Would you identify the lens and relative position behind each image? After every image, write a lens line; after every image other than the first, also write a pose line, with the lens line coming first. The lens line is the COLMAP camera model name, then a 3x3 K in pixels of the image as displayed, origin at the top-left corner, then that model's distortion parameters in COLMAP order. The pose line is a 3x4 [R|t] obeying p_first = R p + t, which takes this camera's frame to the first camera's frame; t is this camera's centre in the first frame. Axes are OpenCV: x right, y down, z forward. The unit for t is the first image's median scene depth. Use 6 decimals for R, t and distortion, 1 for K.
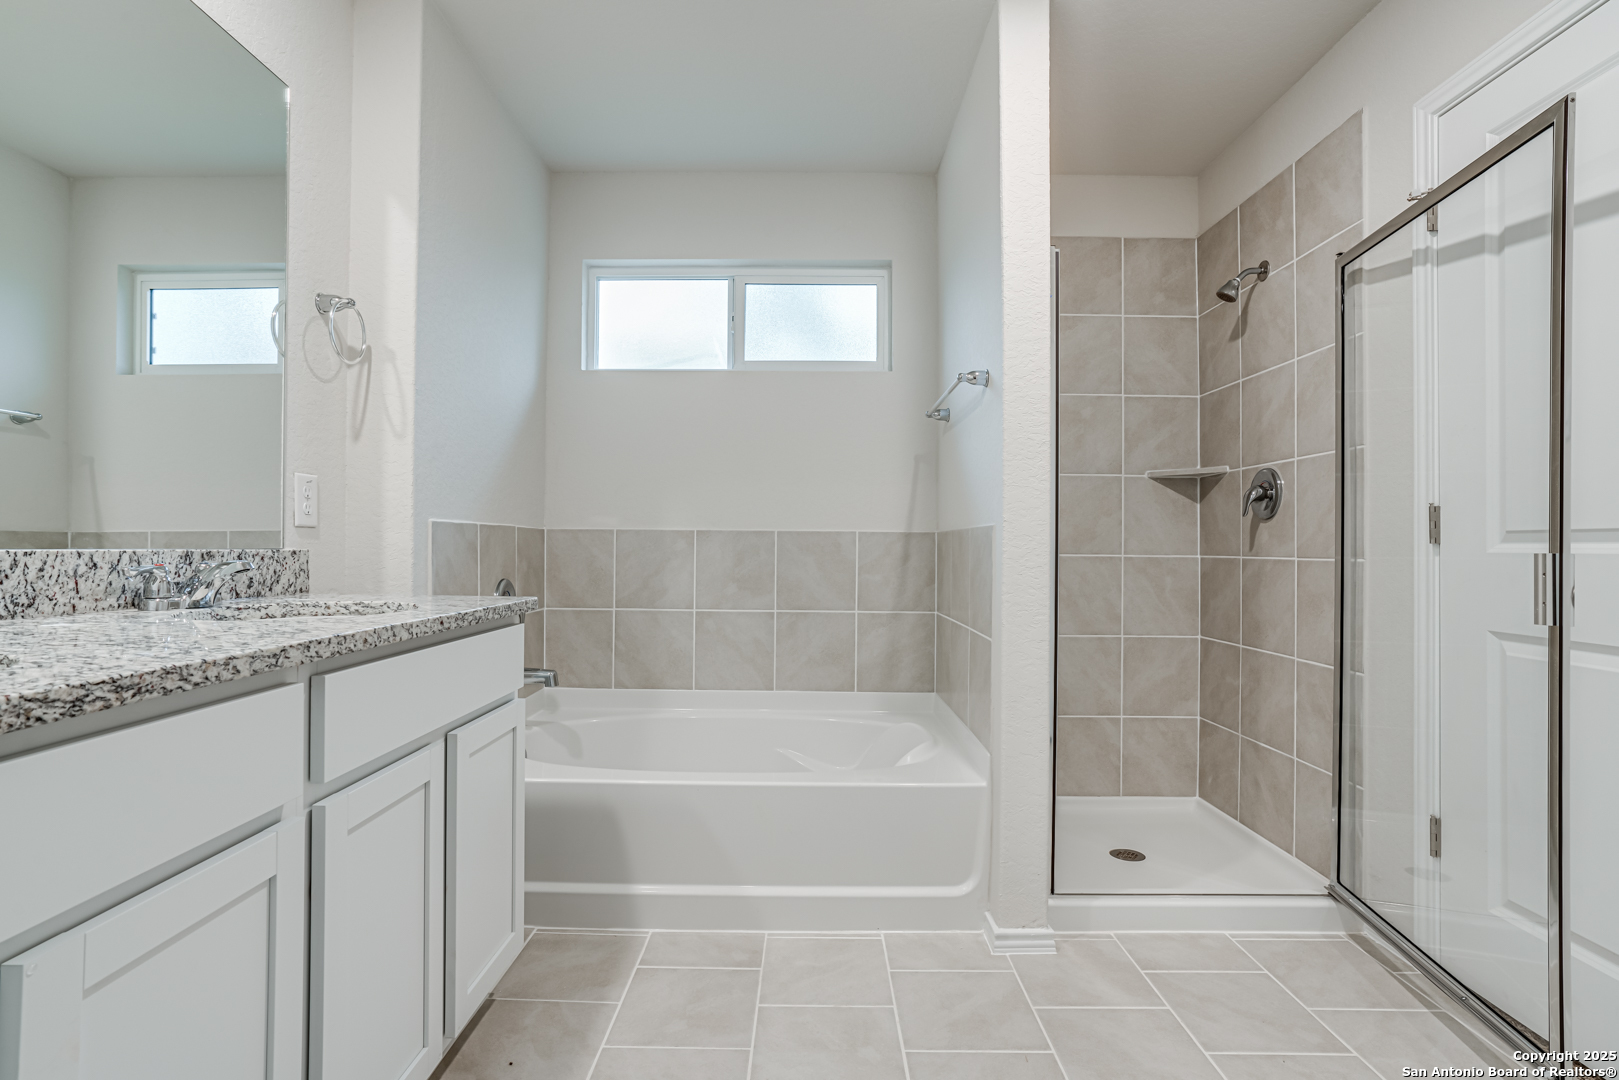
lens RADIAL K [[777.9, 0, 809.5], [0, 777.9, 540.0], [0, 0, 1]] dist [-0.051608, 0.027844]
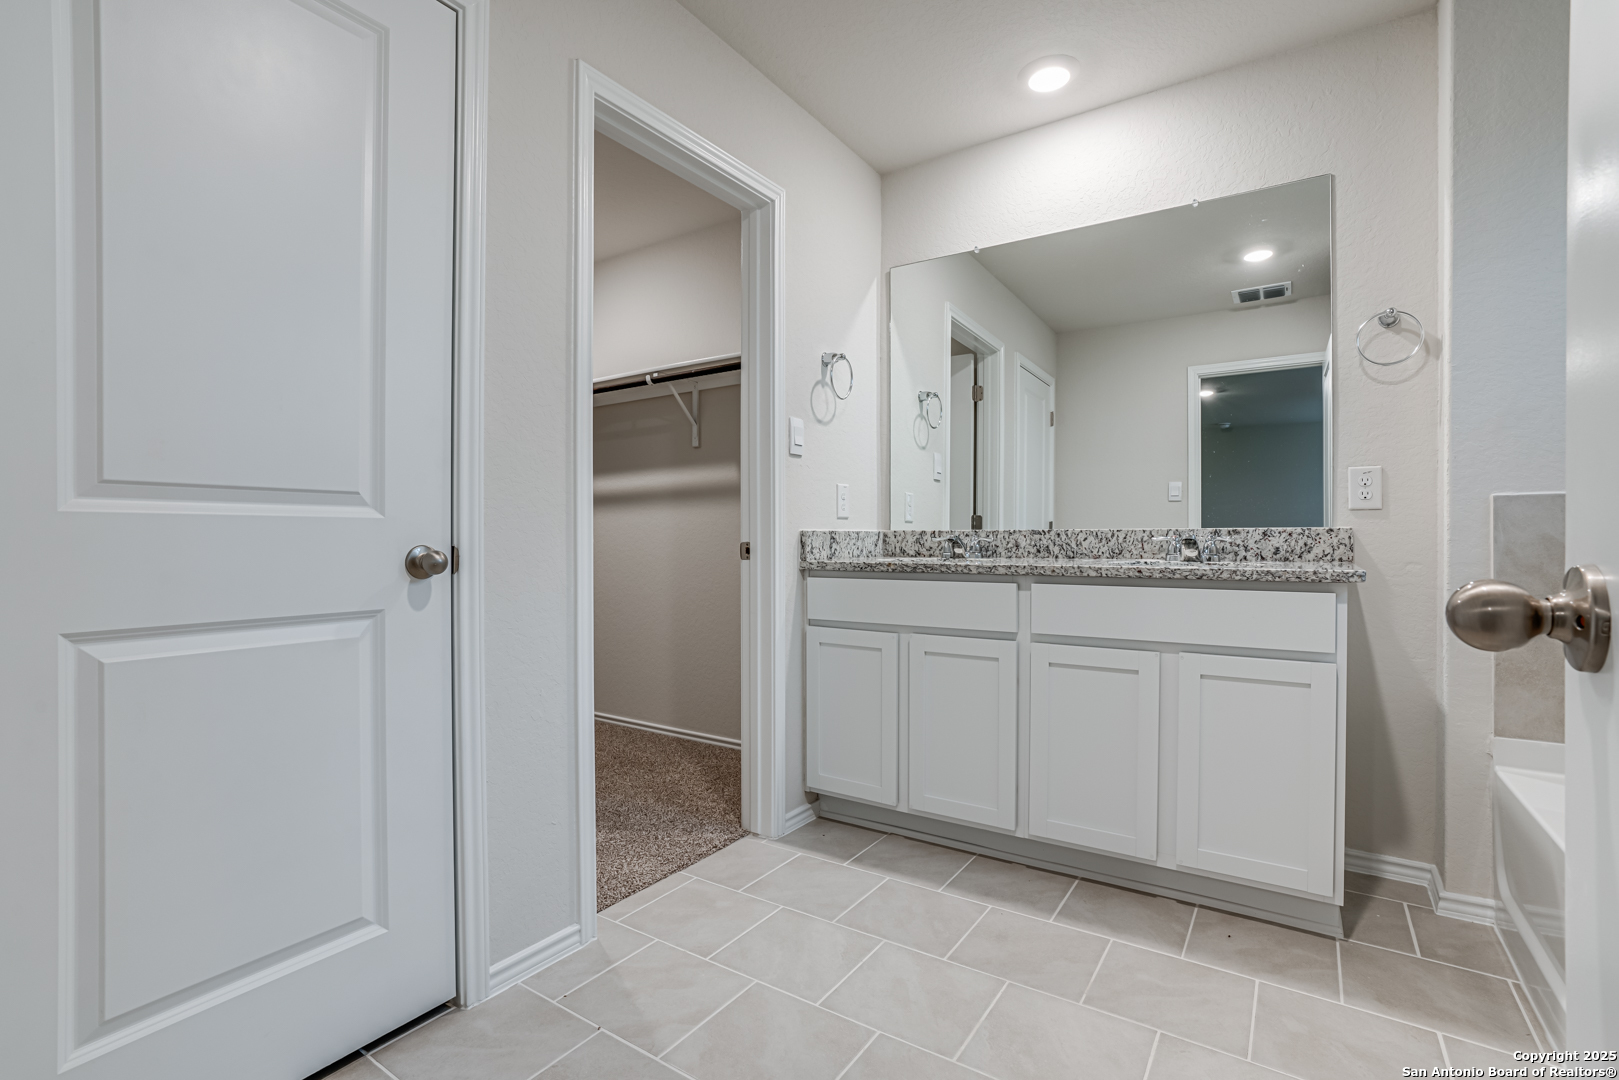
lens RADIAL K [[748.9, 0, 809.5], [0, 748.9, 540.0], [0, 0, 1]] dist [-0.057994, 0.025109]
pose [[-0.550395, -0.004639, -0.834891, 0.785276], [0.005280, 0.999945, -0.009037, 0.036508], [0.834887, -0.009382, -0.550341, 0.867200]]
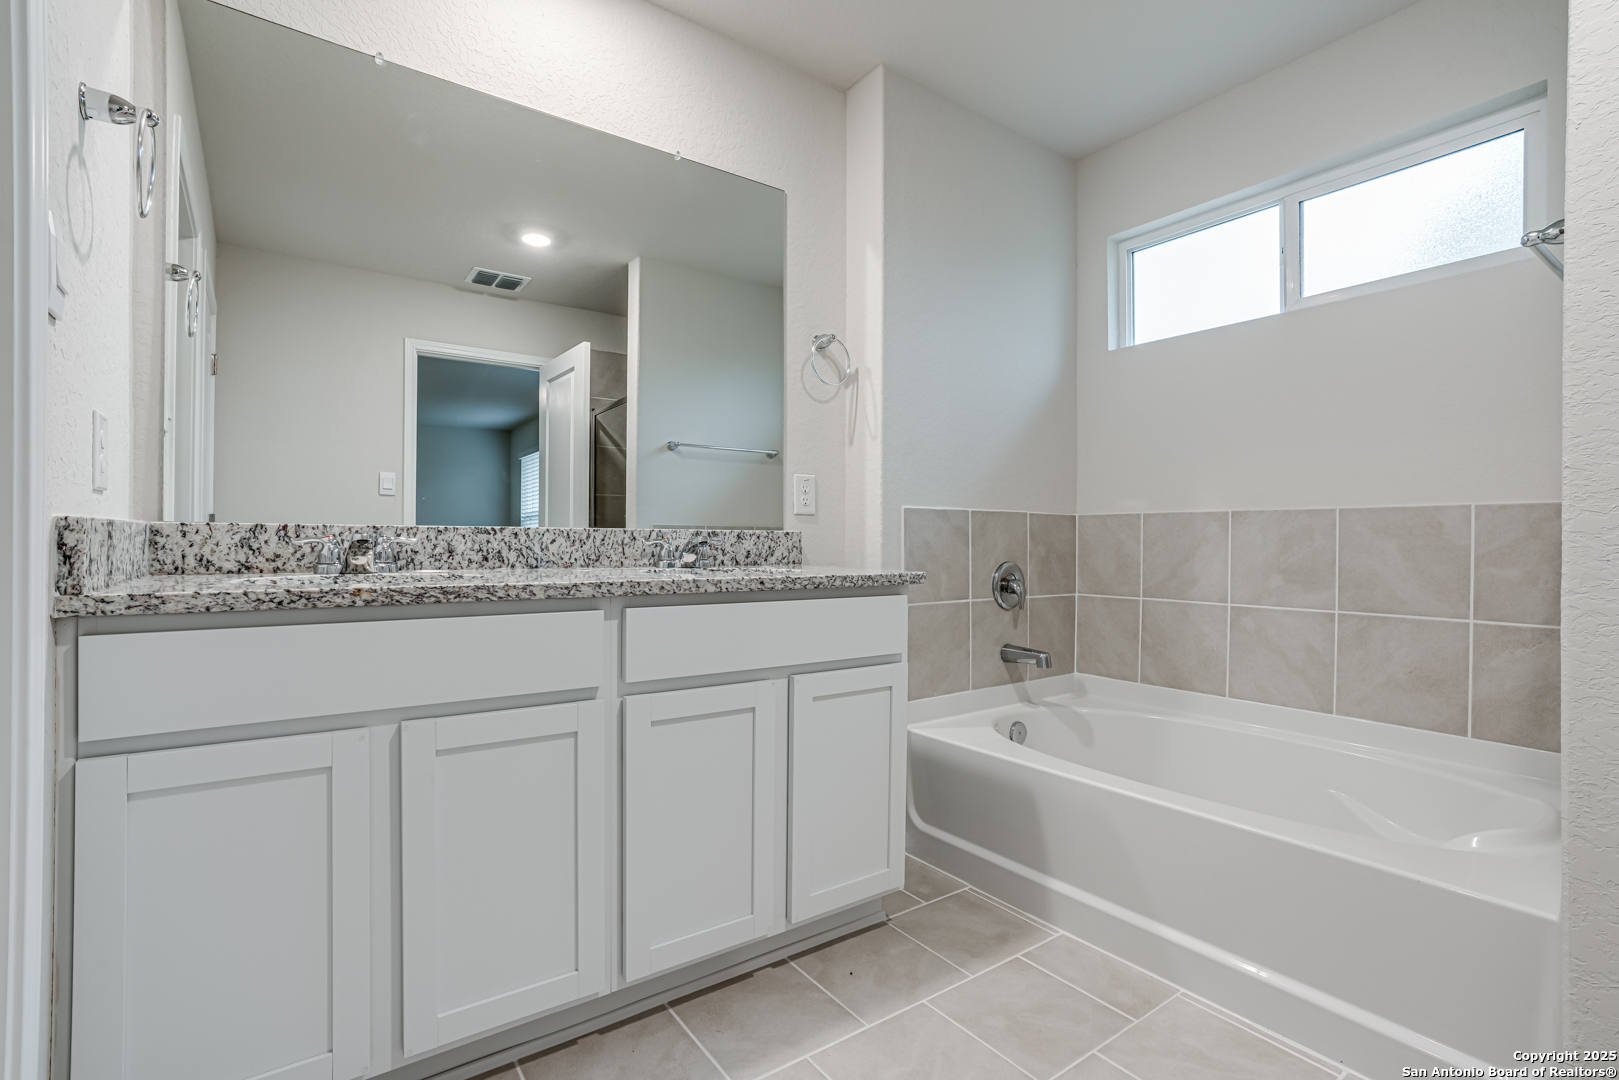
lens RADIAL K [[748.9, 0, 809.5], [0, 748.9, 540.0], [0, 0, 1]] dist [-0.057994, 0.025109]
pose [[0.588137, -0.005951, -0.808739, 0.376698], [0.006991, 0.999973, -0.002274, 0.028333], [0.808731, -0.004316, 0.588163, 0.238137]]
